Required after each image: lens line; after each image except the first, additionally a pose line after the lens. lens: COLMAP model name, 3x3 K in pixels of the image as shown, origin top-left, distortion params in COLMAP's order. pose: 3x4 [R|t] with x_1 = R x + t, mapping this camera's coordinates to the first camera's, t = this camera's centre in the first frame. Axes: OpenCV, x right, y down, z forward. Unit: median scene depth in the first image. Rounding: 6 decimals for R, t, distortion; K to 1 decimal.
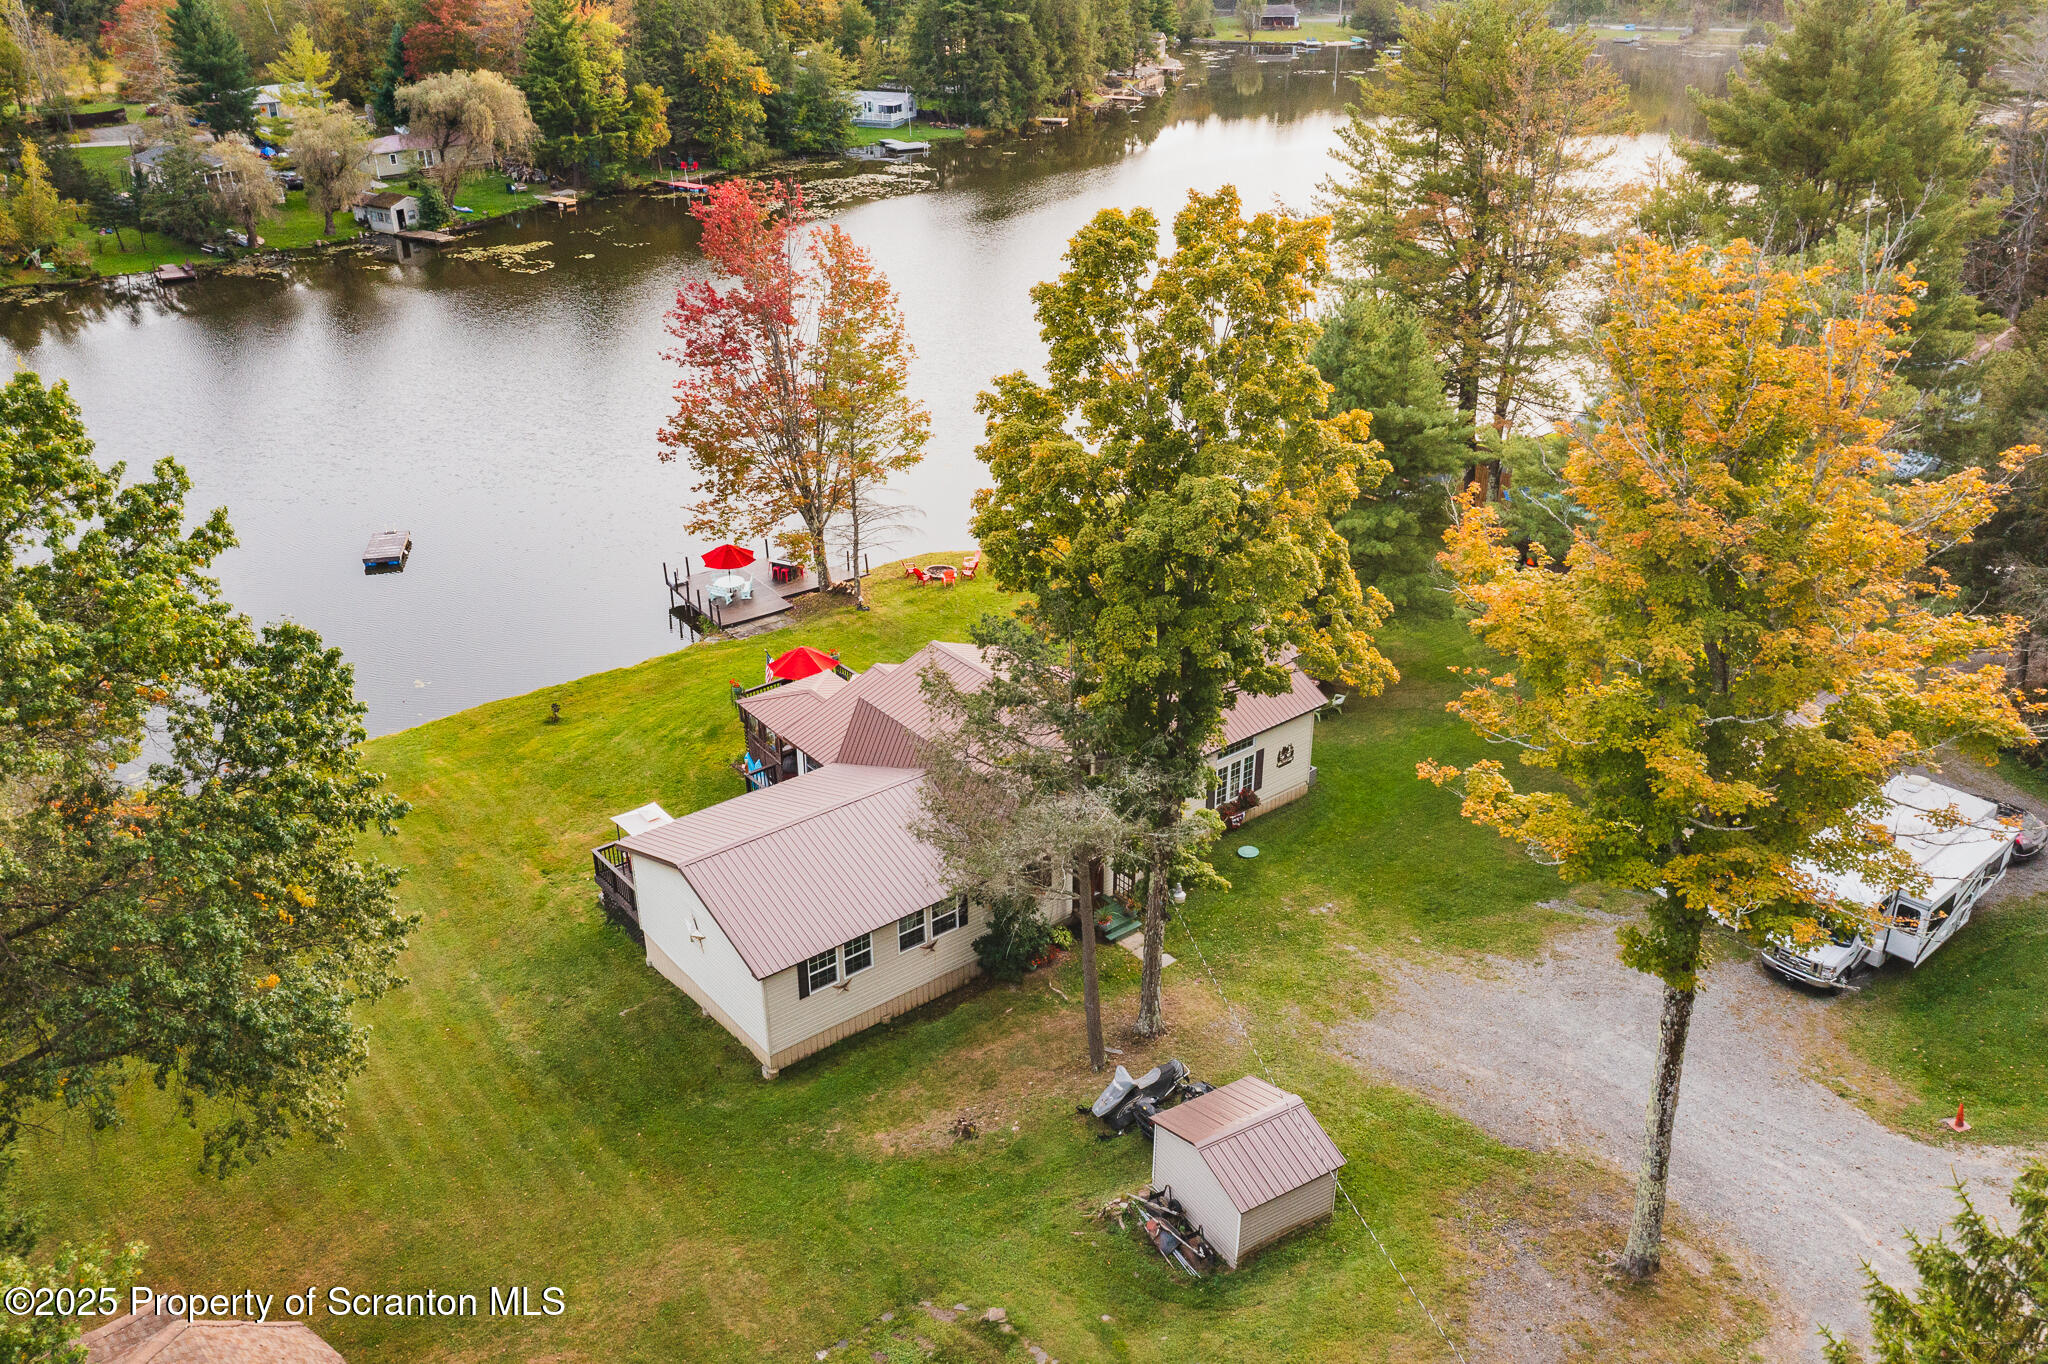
lens RADIAL K [[1619.7, 0, 1024.0], [0, 1619.7, 682.0], [0, 0, 1]] dist [-0.009132, -0.004093]
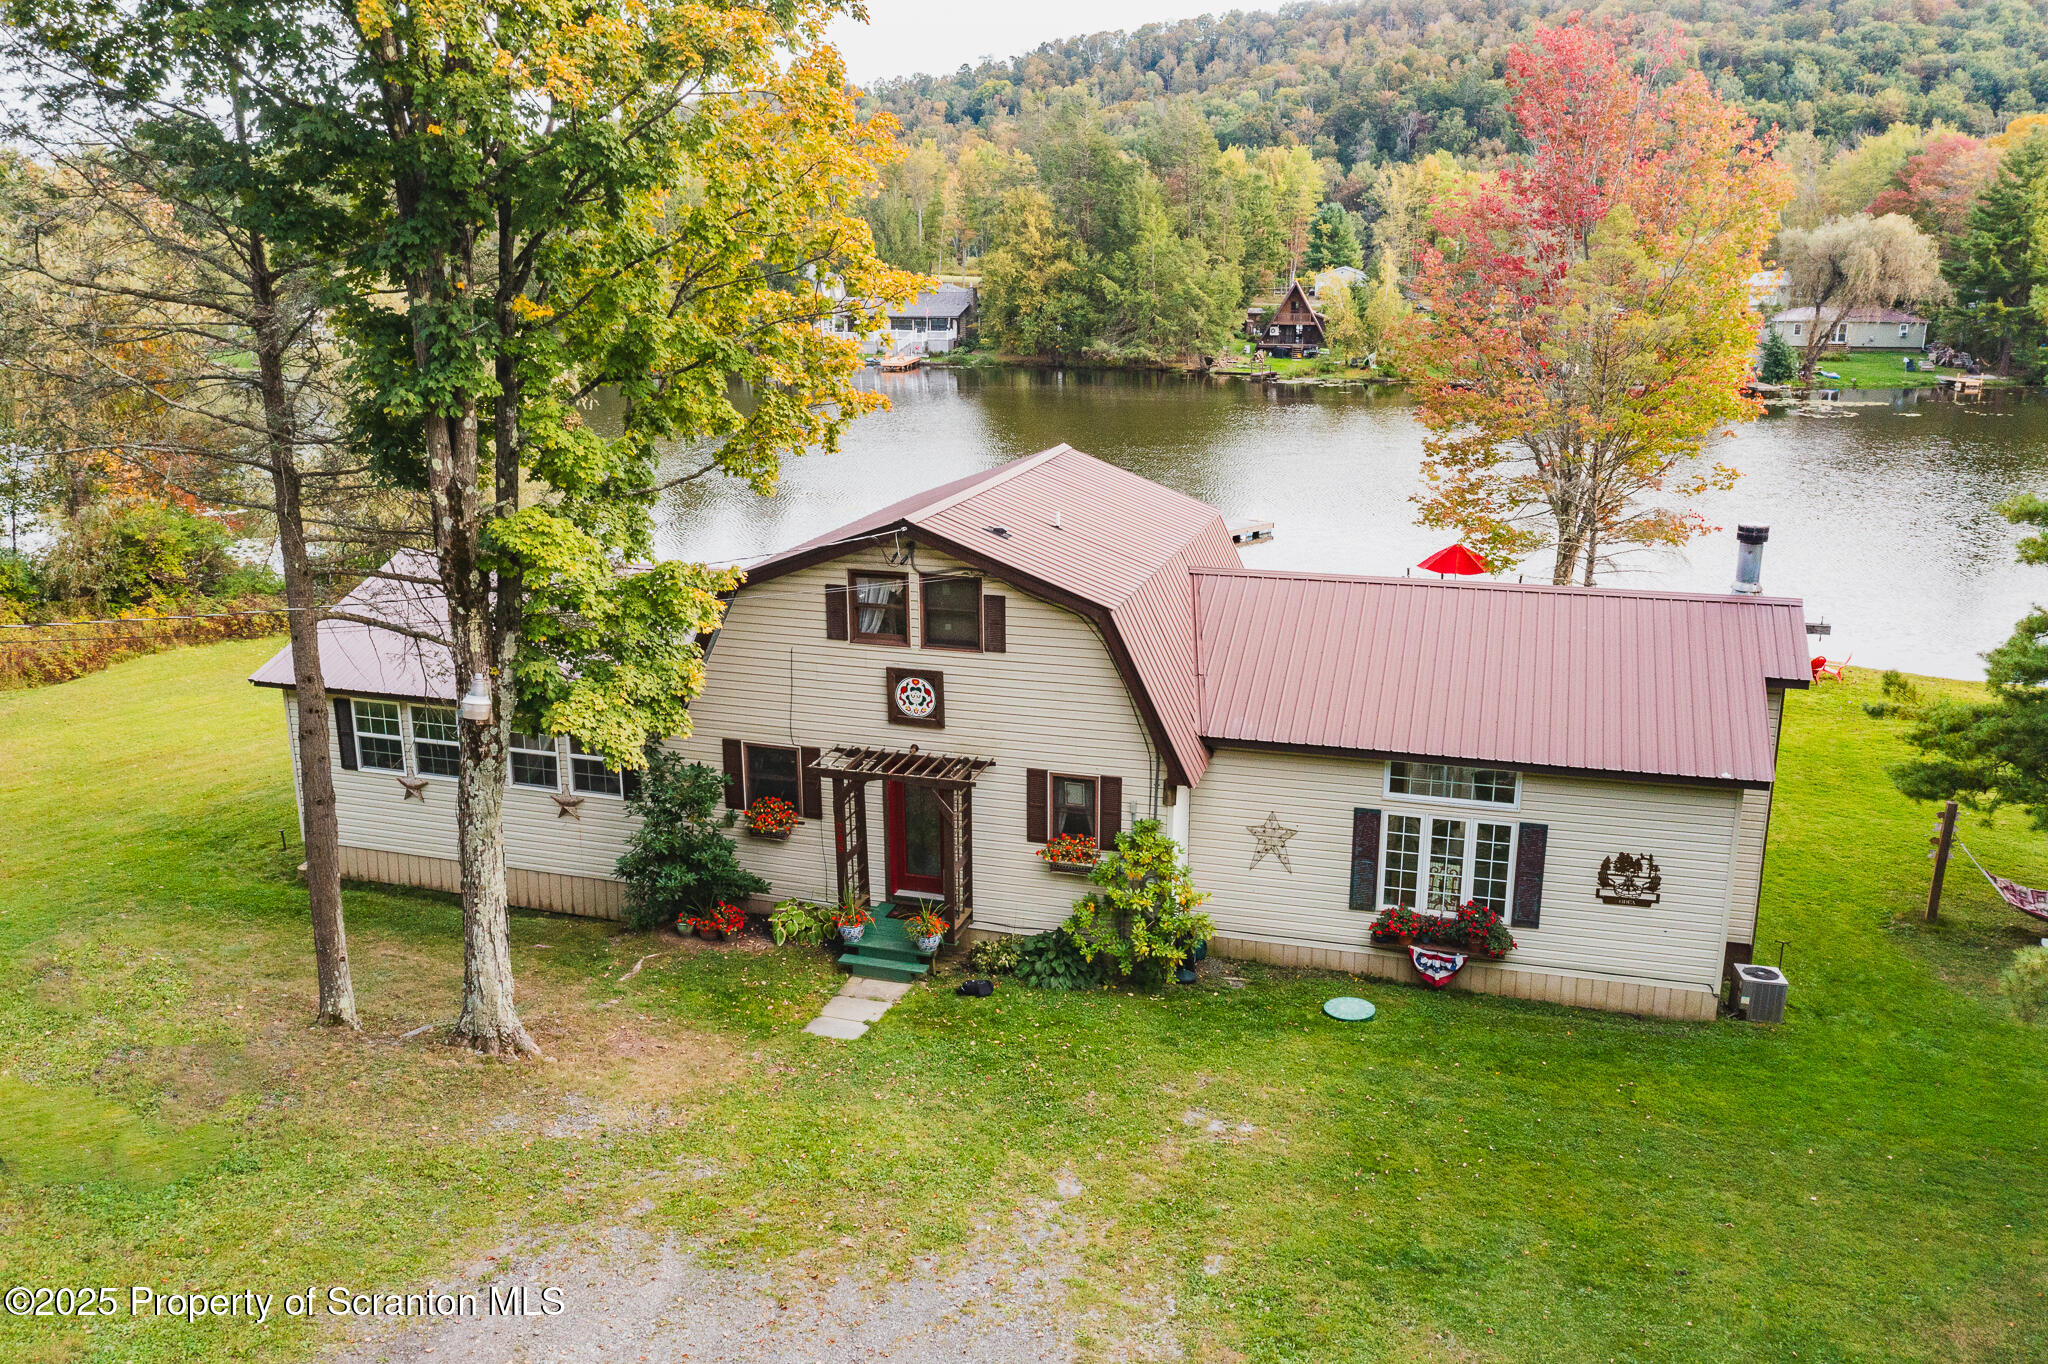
lens RADIAL K [[1619.7, 0, 1024.0], [0, 1619.7, 682.0], [0, 0, 1]] dist [-0.009132, -0.004093]
pose [[0.552878, 0.211166, -0.806062, 0.397366], [-0.368173, 0.929714, -0.008970, 0.059920], [0.747513, 0.301730, 0.591764, 0.654096]]
